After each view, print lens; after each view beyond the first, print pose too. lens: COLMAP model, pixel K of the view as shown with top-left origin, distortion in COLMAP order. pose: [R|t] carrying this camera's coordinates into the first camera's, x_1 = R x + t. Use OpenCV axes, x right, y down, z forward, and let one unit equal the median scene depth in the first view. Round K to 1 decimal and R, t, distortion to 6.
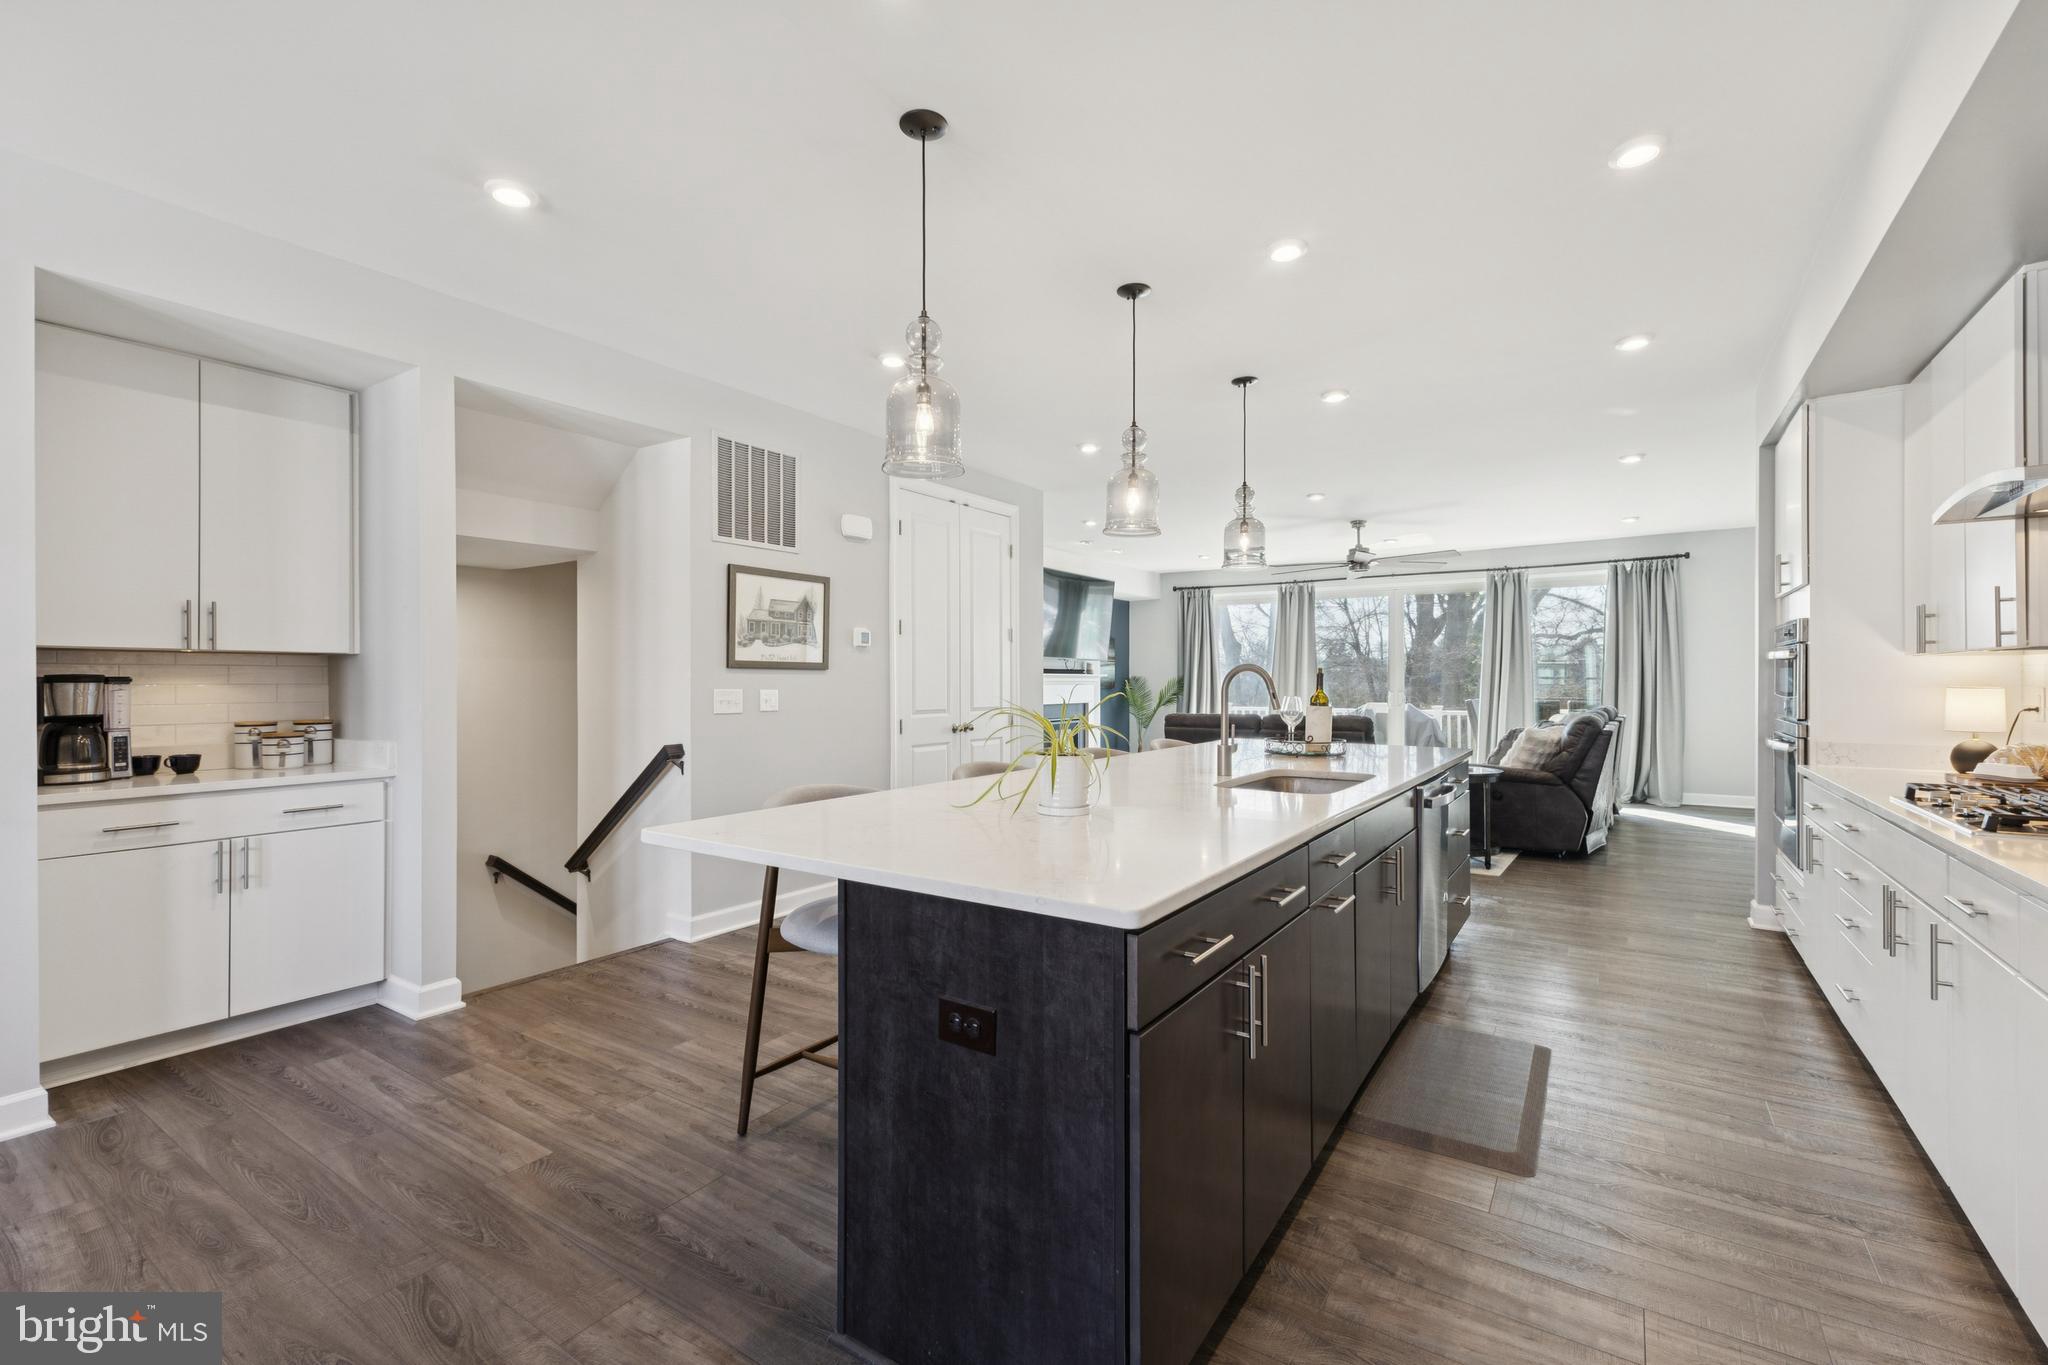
lens RADIAL K [[891.3, 0, 1017.9], [0, 891.3, 693.2], [0, 0, 1]] dist [0.009197, -0.000286]
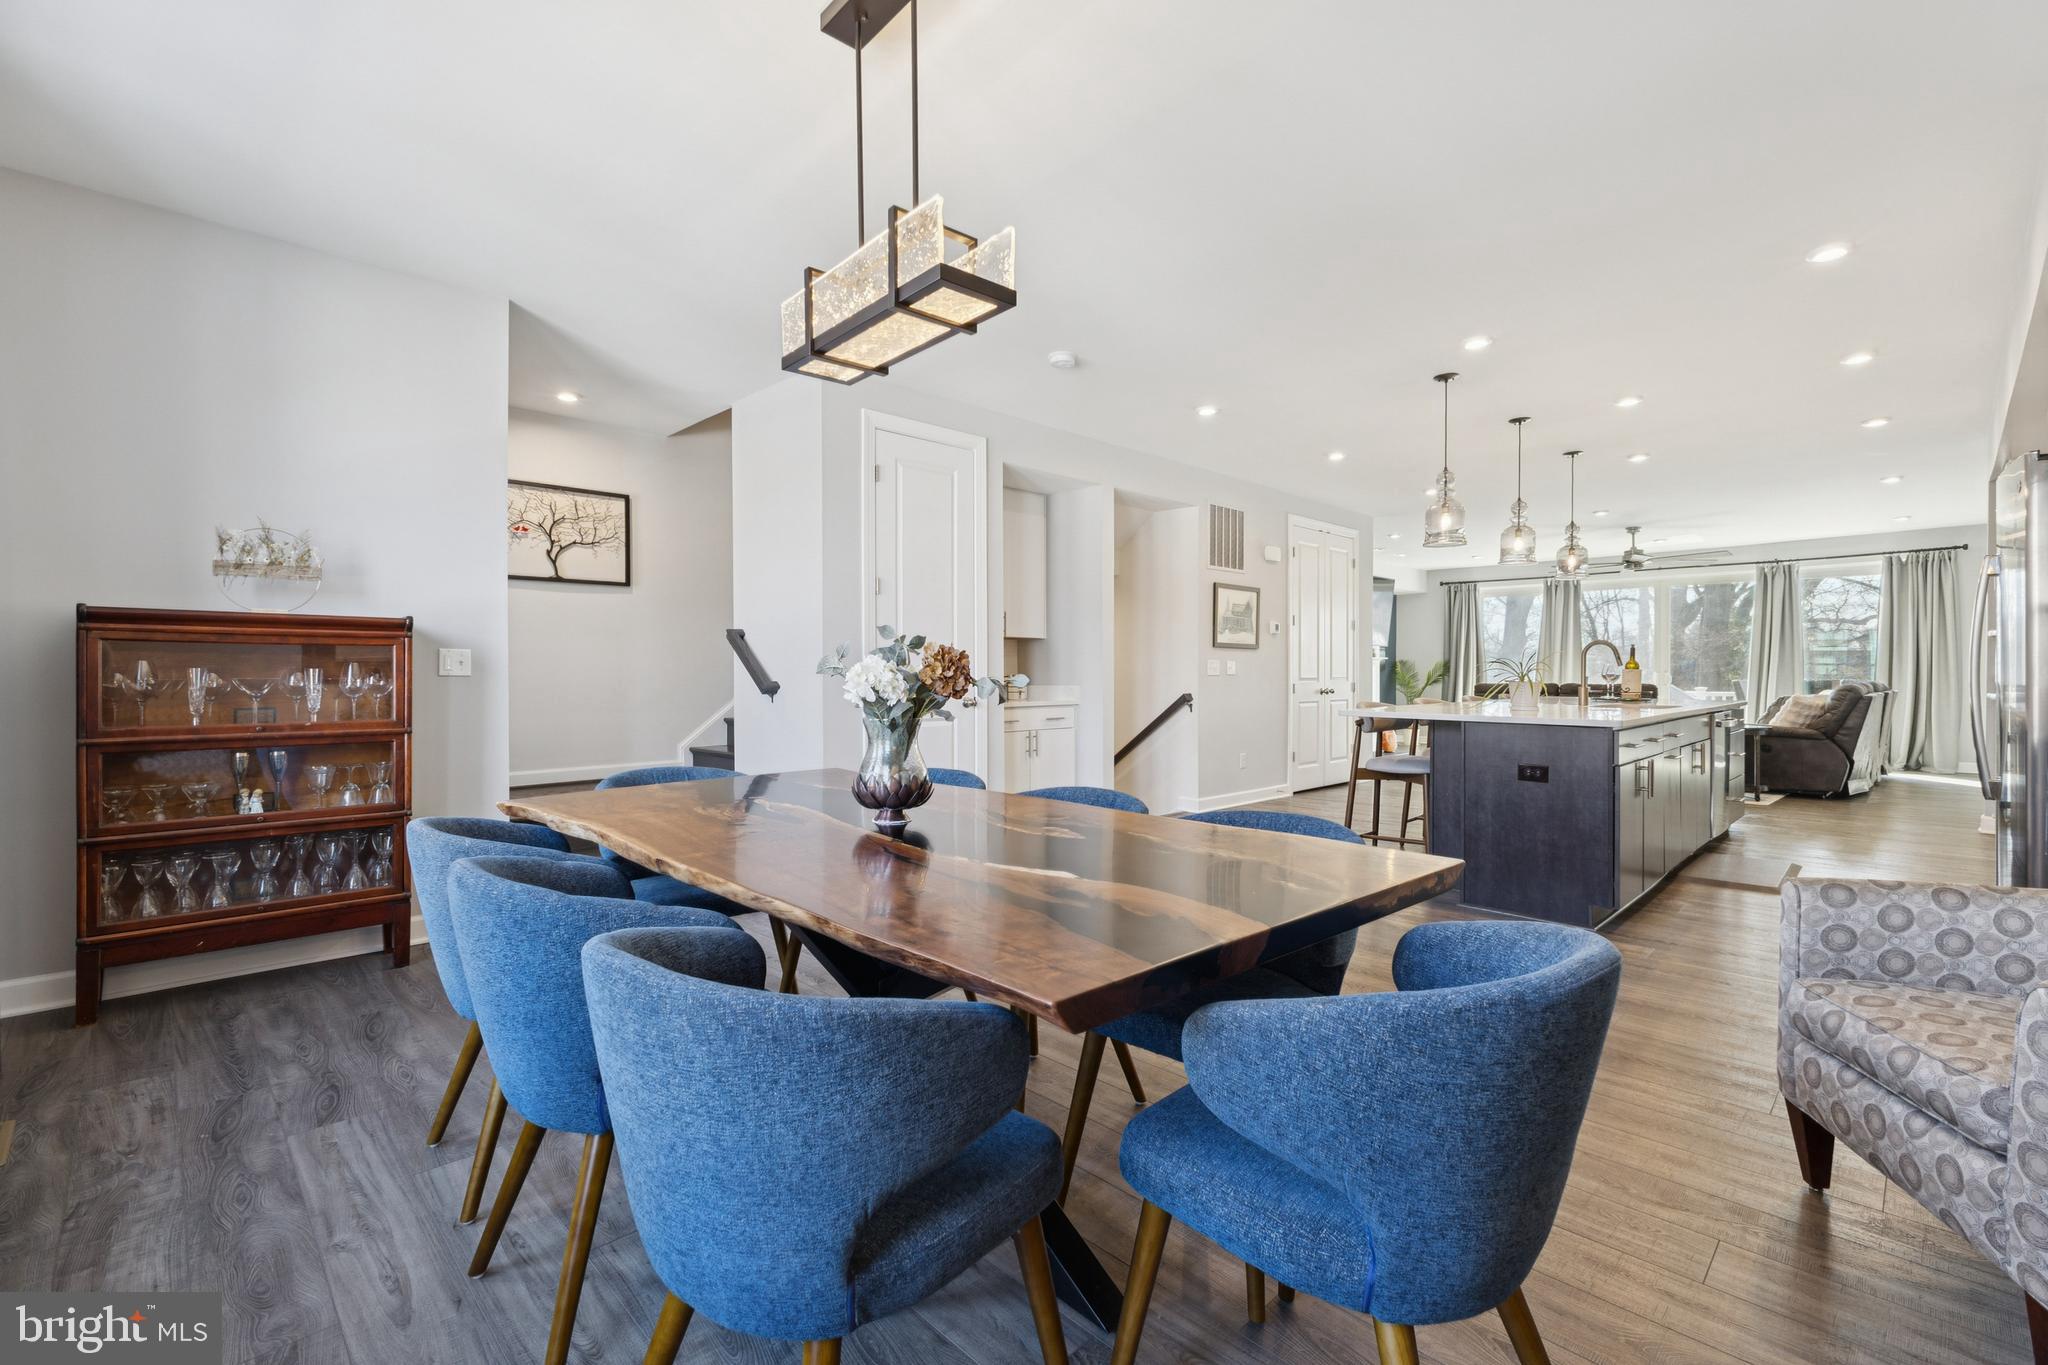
lens RADIAL K [[891.3, 0, 1009.5], [0, 891.3, 687.9], [0, 0, 1]] dist [0.009197, -0.000286]
pose [[0.978598, 0.005165, -0.205715, -0.335467], [-0.004441, 0.999982, 0.003982, 0.038773], [0.205731, -0.002983, 0.978604, -0.618558]]
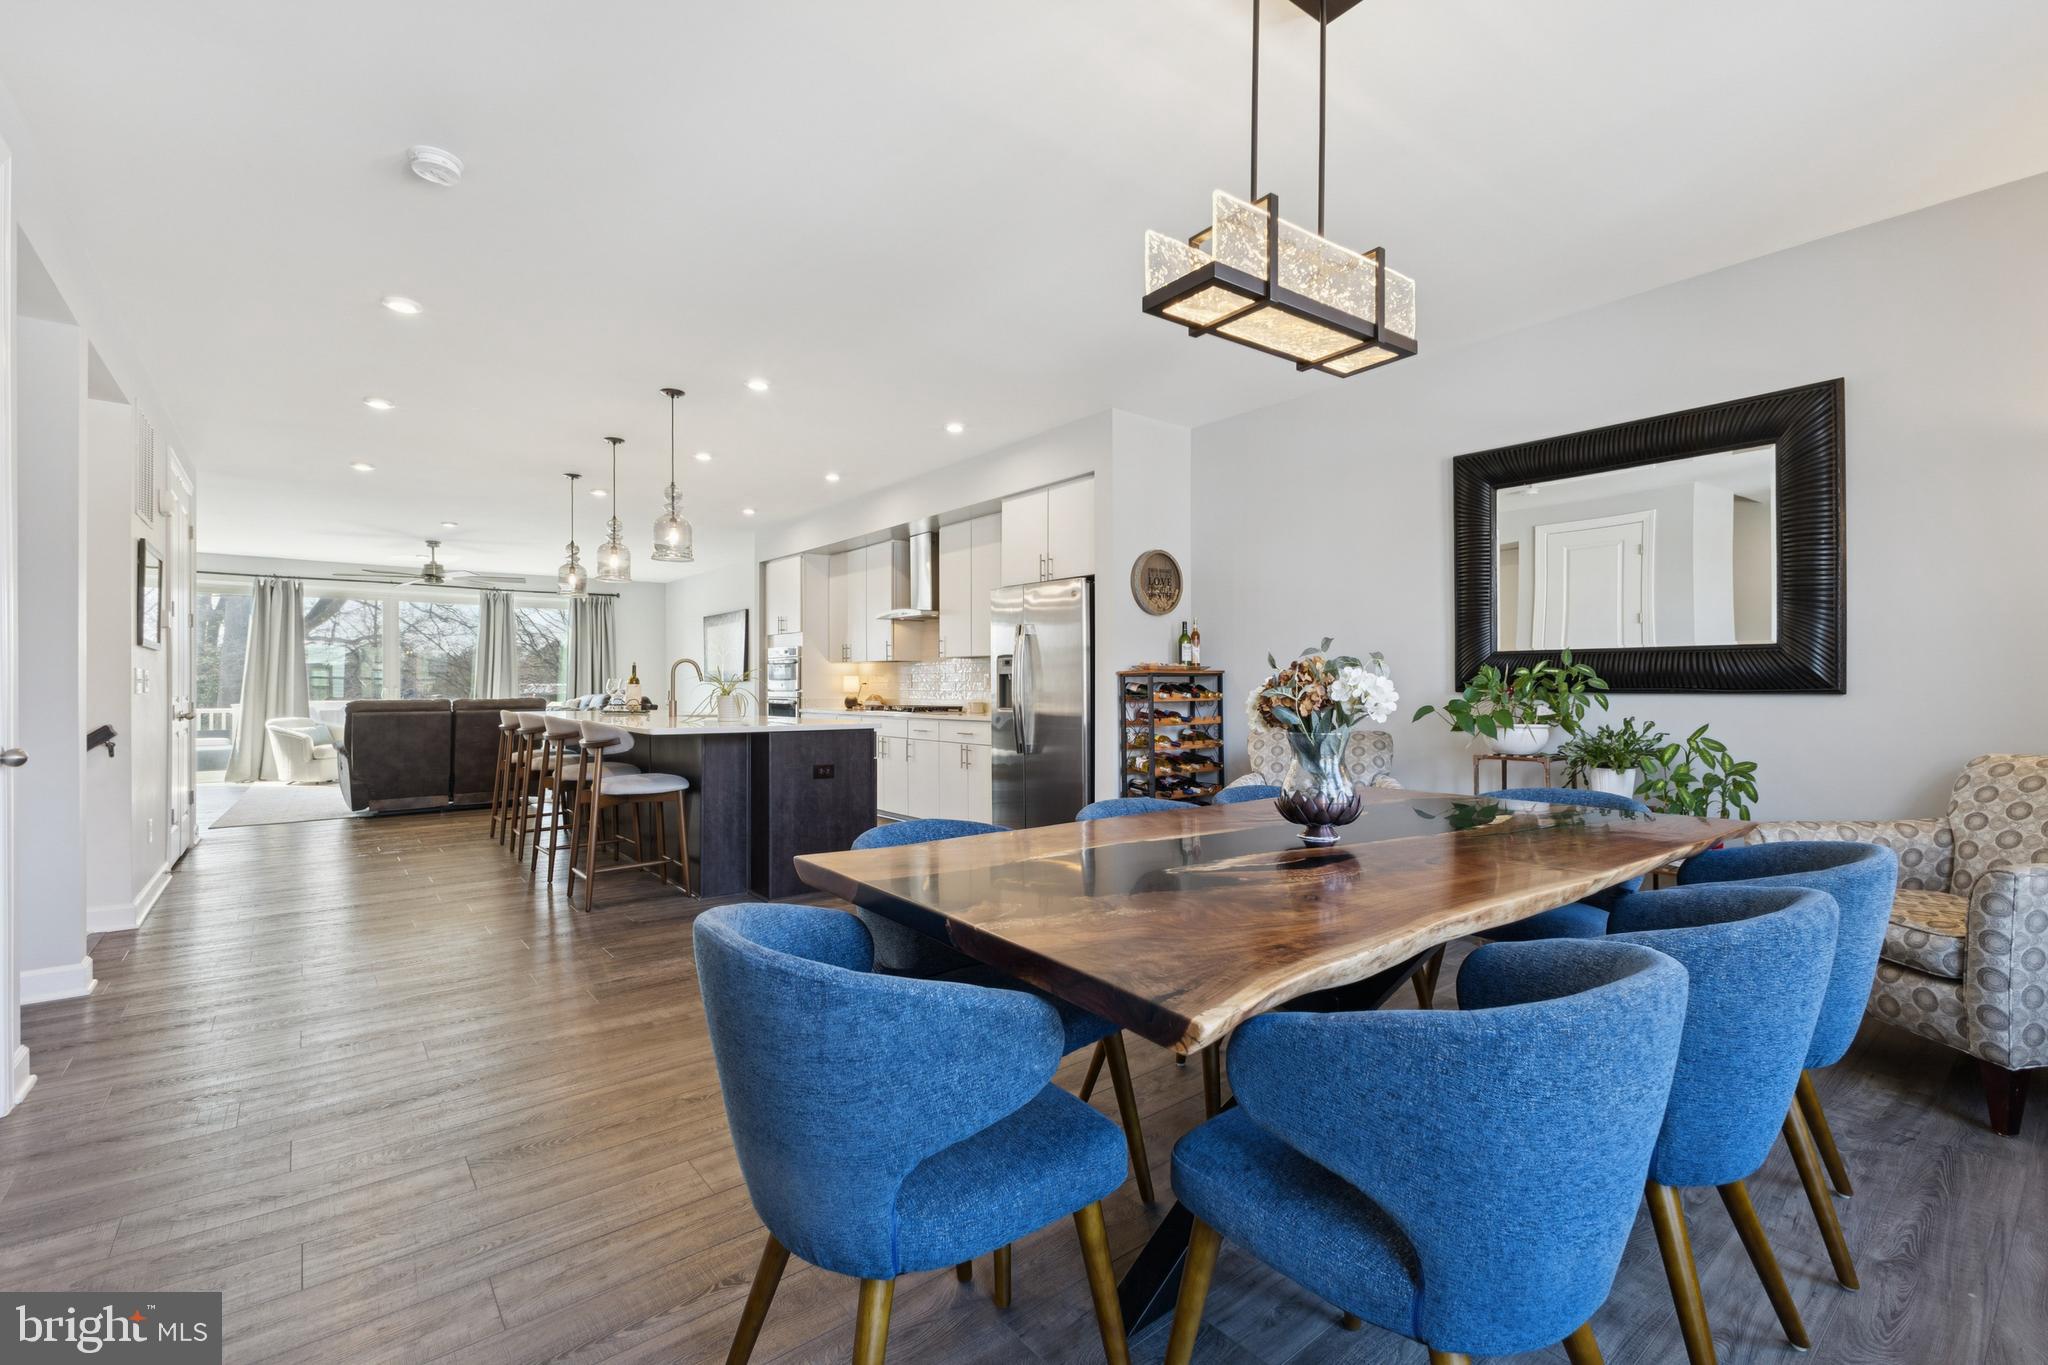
lens RADIAL K [[891.3, 0, 1040.2], [0, 891.3, 677.1], [0, 0, 1]] dist [0.009197, -0.000286]
pose [[0.288372, 0.011702, 0.957447, -0.922175], [0.014618, 0.999755, -0.016622, 0.034984], [-0.957407, 0.018790, 0.288130, -0.202415]]
